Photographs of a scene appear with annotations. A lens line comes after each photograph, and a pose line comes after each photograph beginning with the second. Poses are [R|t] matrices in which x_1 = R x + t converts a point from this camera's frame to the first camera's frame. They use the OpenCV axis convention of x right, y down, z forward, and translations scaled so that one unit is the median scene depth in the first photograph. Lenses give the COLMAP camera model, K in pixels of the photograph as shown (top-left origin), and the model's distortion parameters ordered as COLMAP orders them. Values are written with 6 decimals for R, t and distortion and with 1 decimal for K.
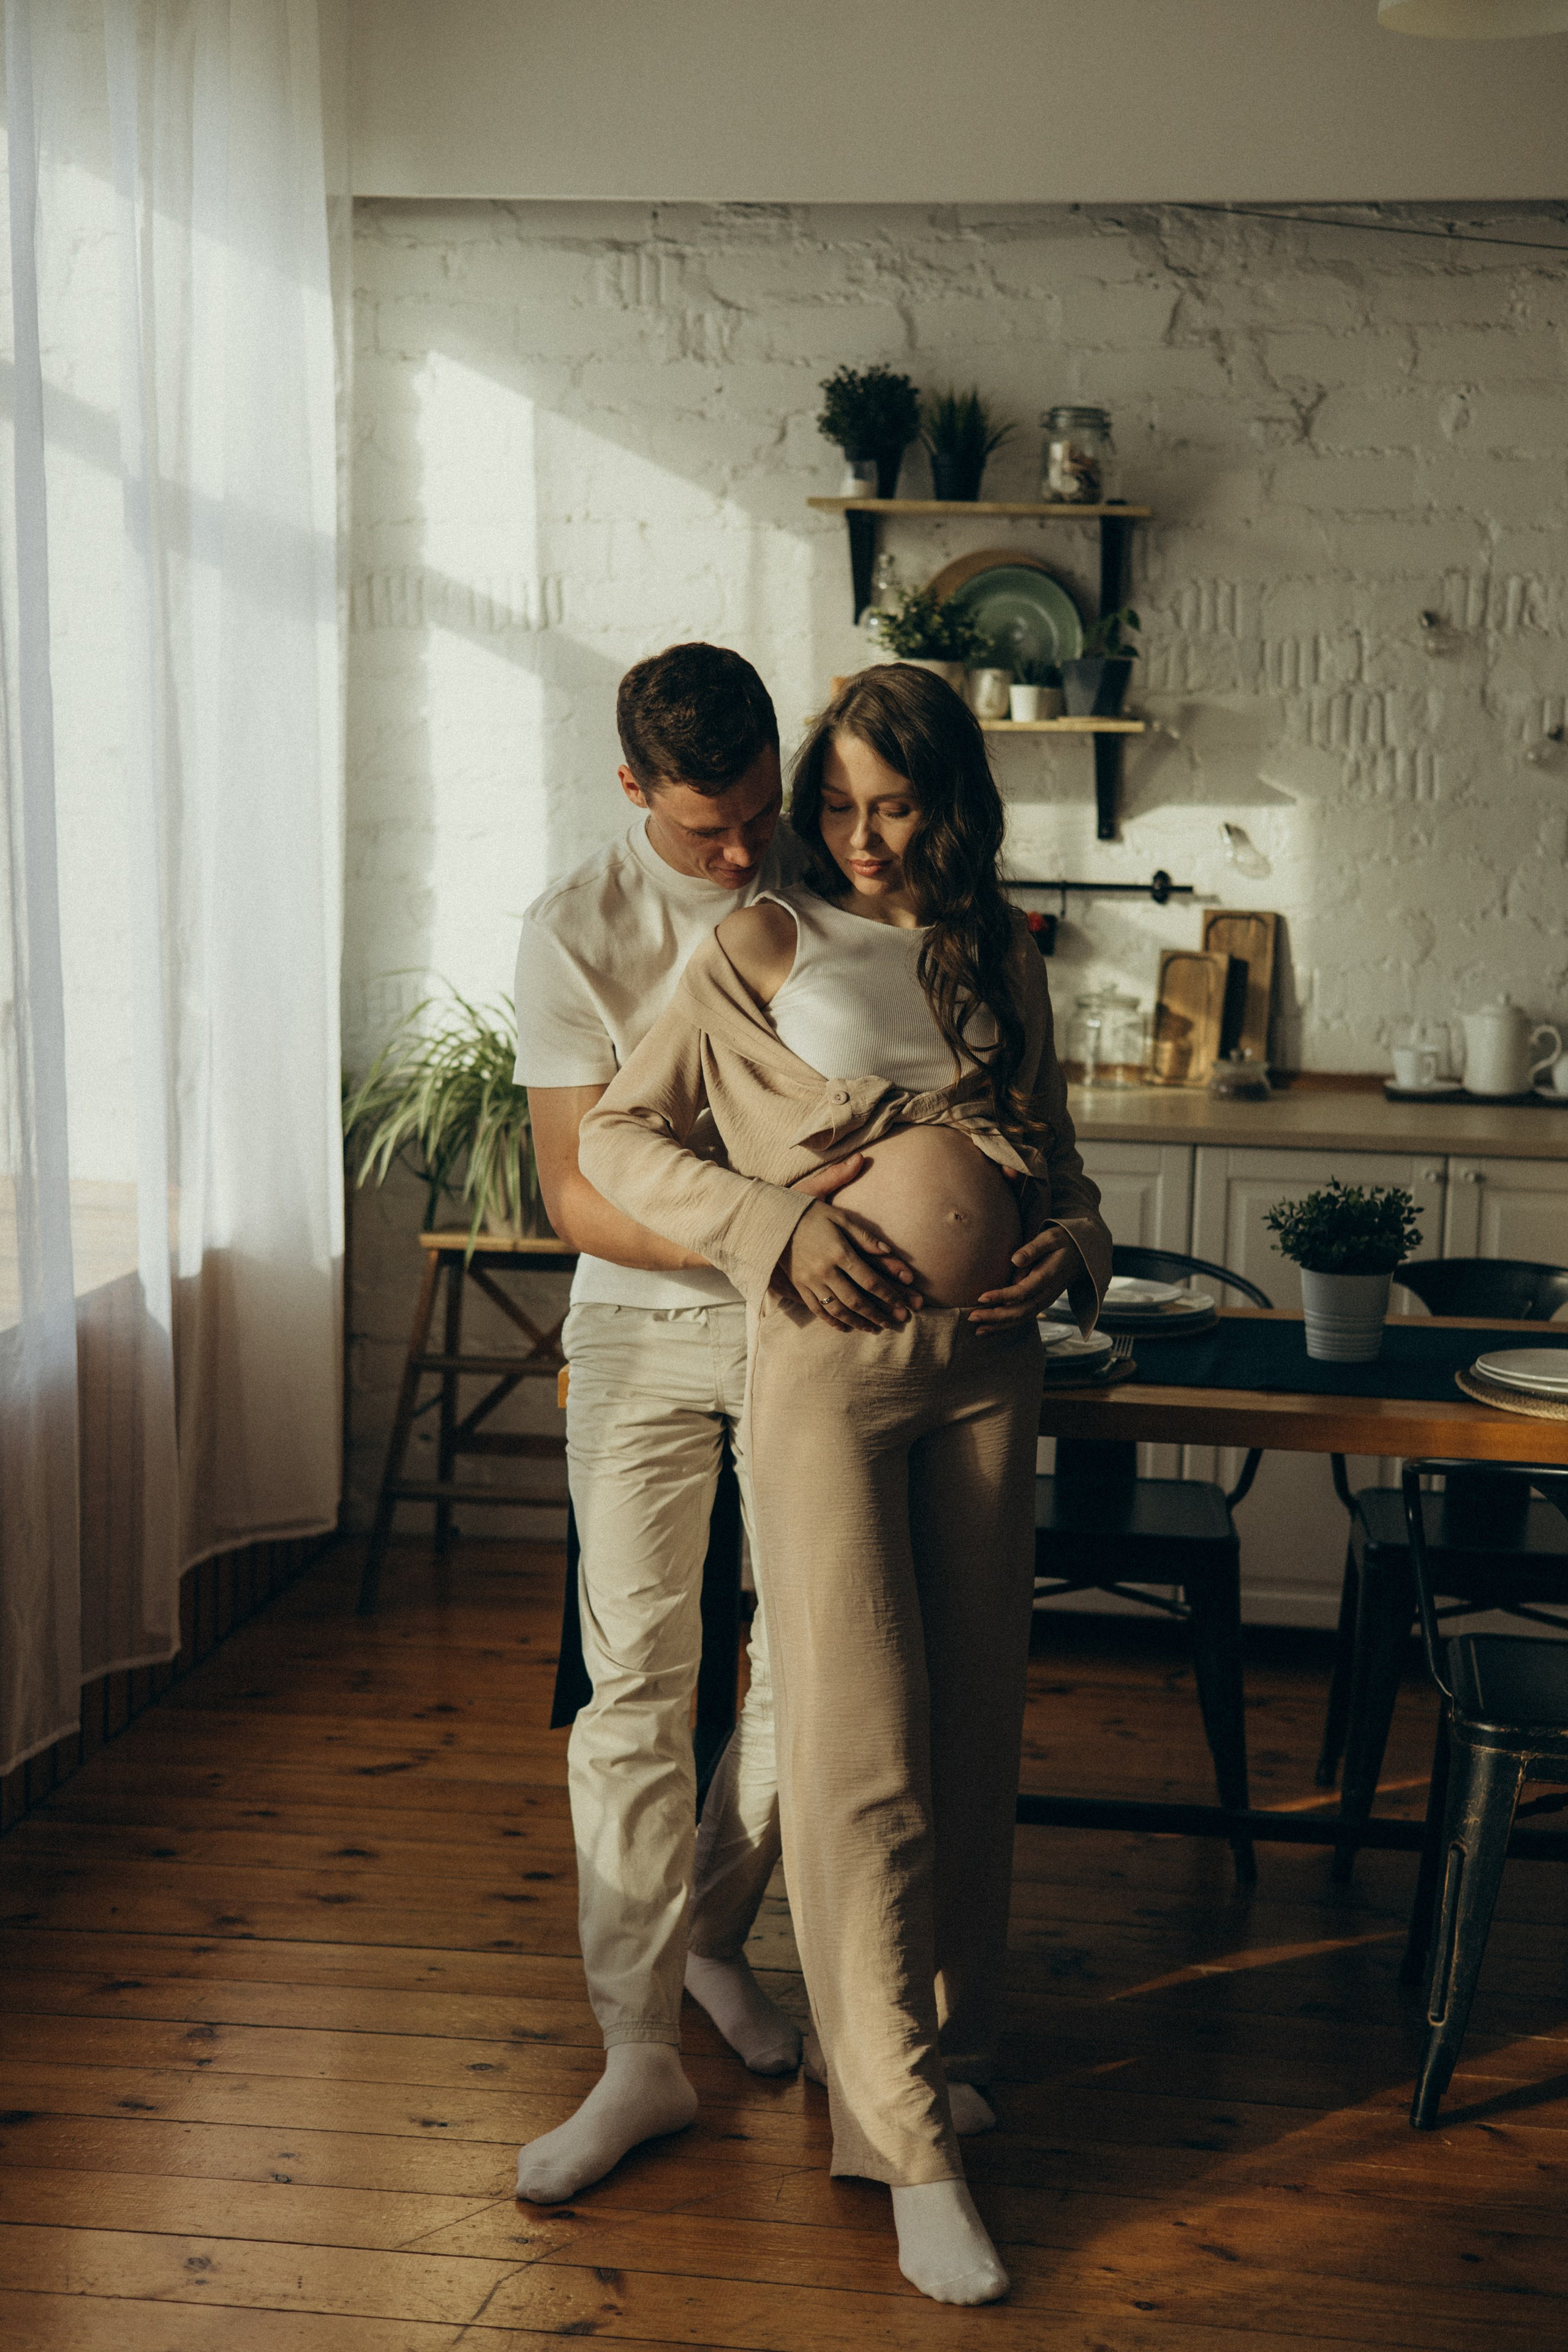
lens RADIAL K [[3437.9, 0, 782.6], [0, 3437.9, 1189.4], [0, 0, 1]] dist [0.077856, 0.000000]
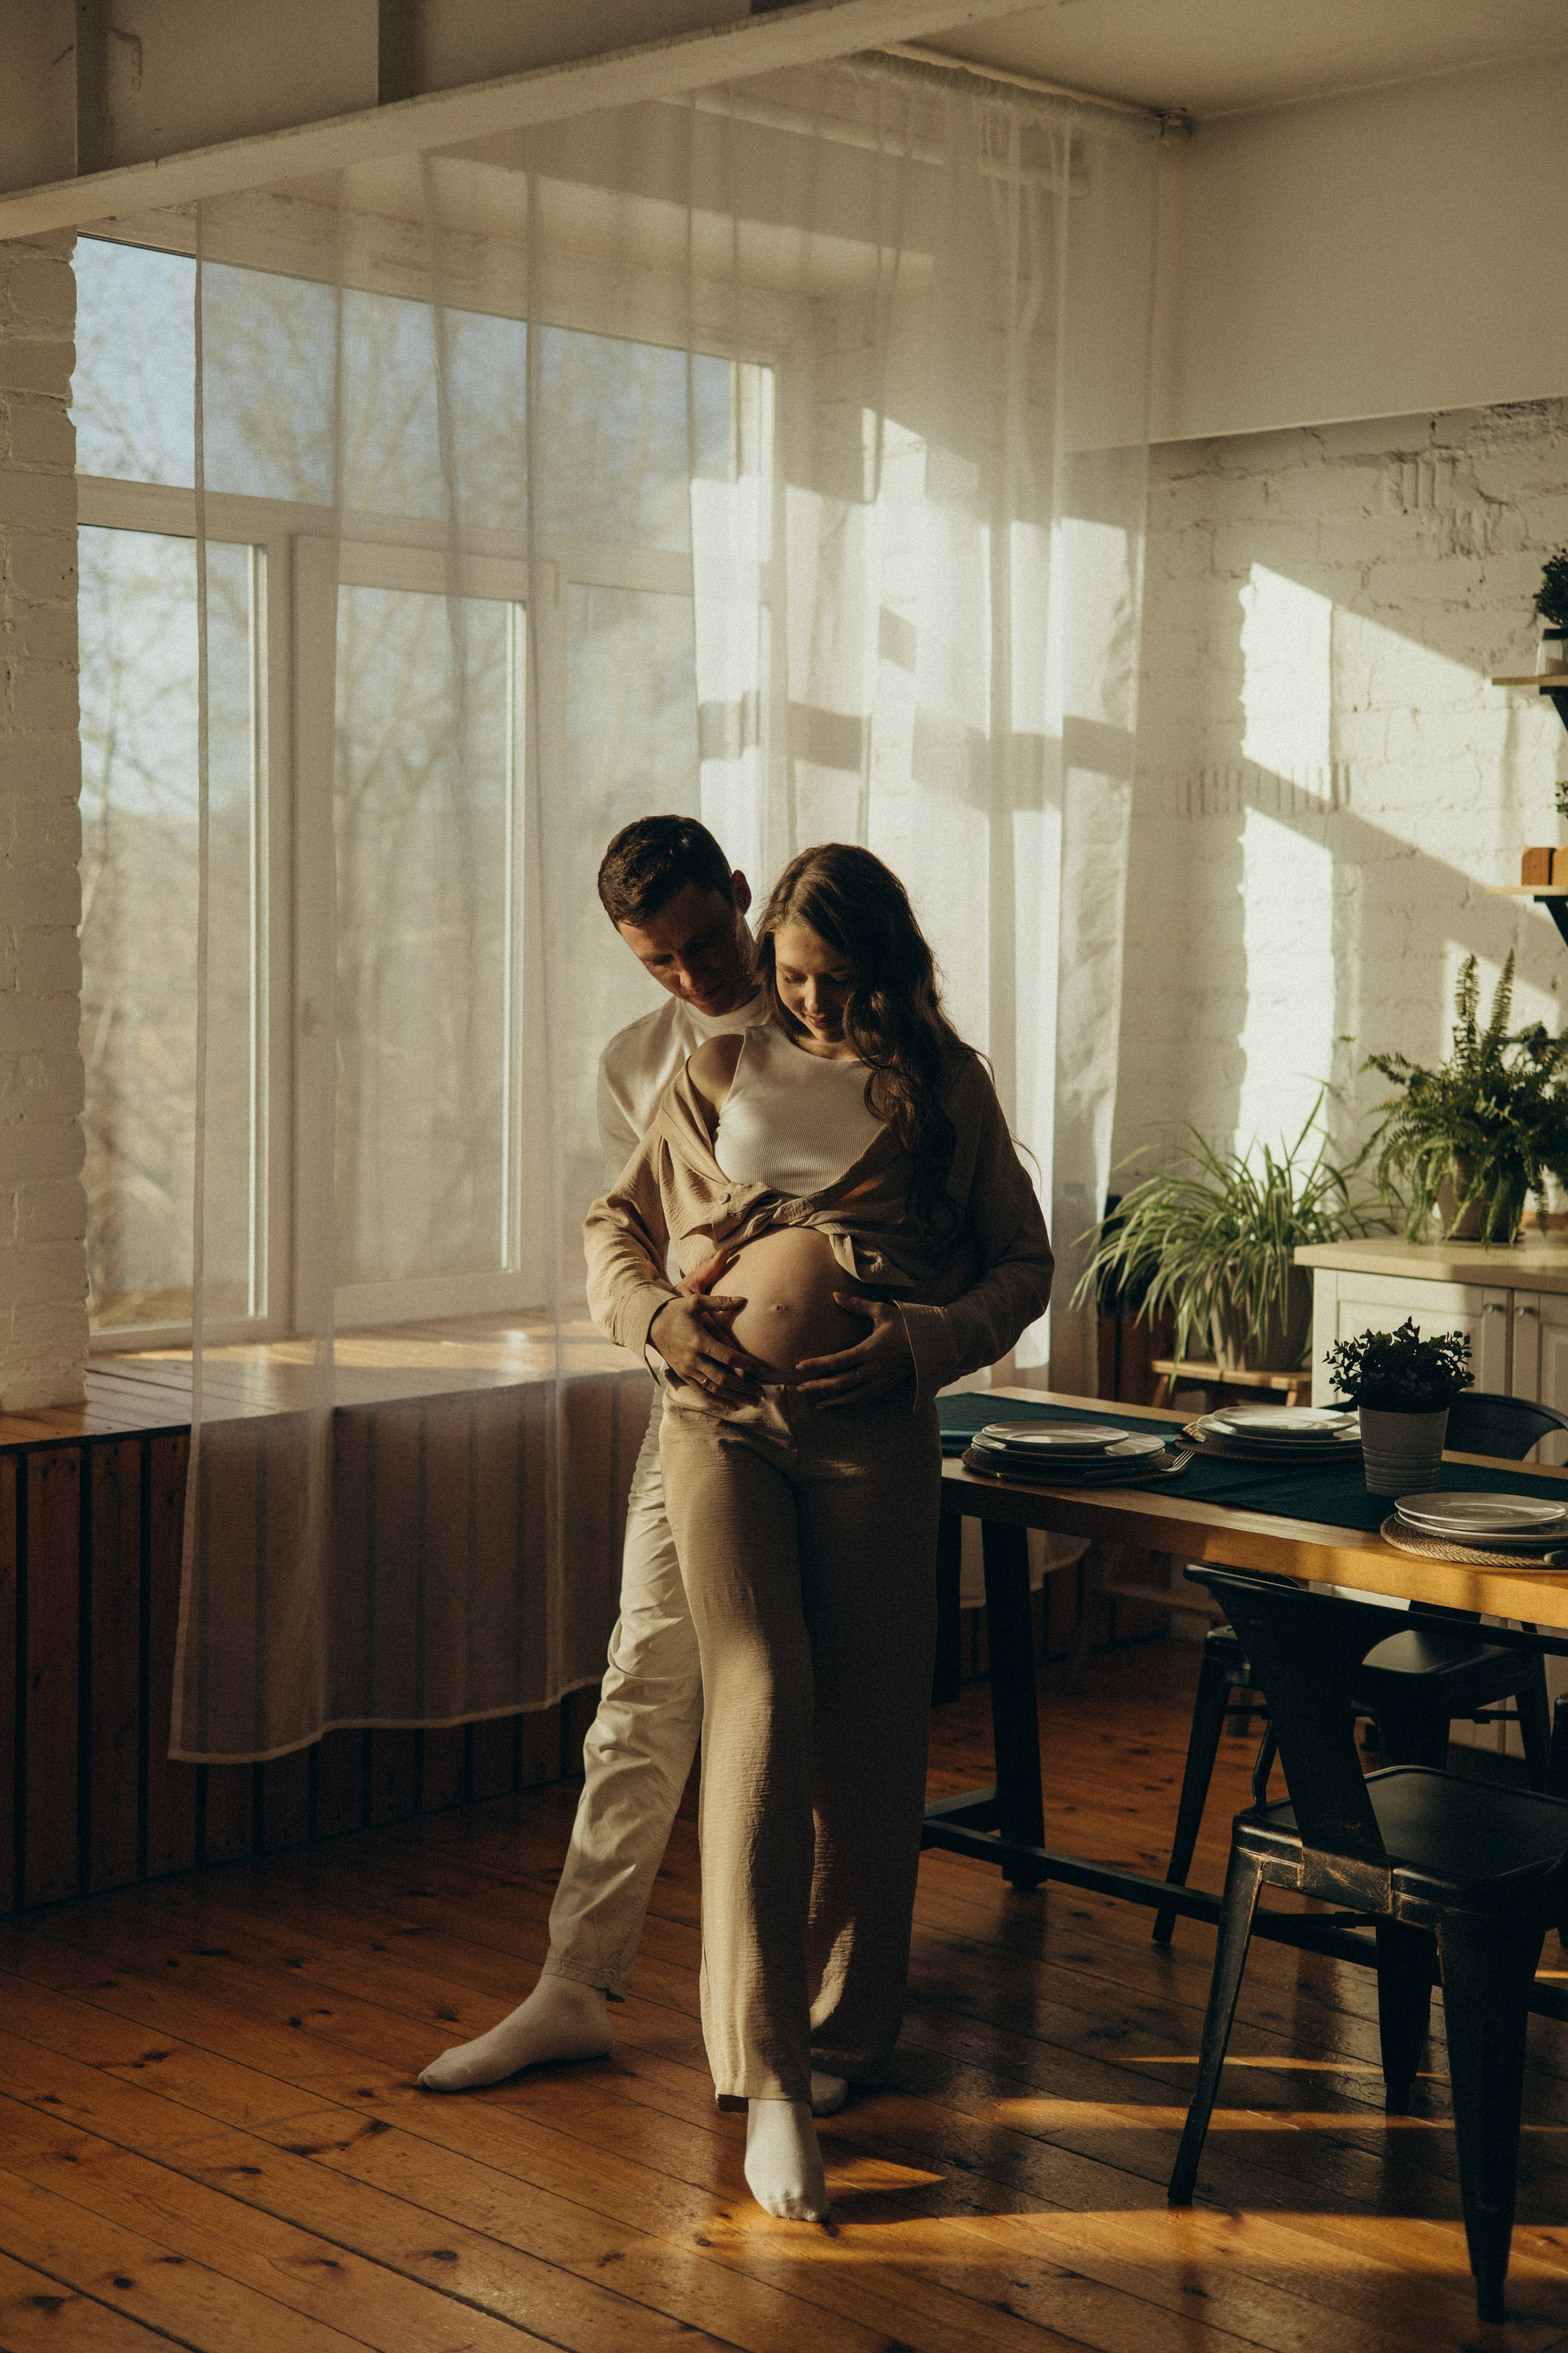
lens RADIAL K [[3439.1, 0, 780.3], [0, 3439.1, 1165.0], [0, 0, 1]] dist [0.077856, 0.000000]
pose [[0.792196, 0.024515, -0.609774, 0.462319], [-0.065081, 0.996889, -0.044472, 0.008091], [0.606787, 0.074915, 0.791327, 0.044769]]
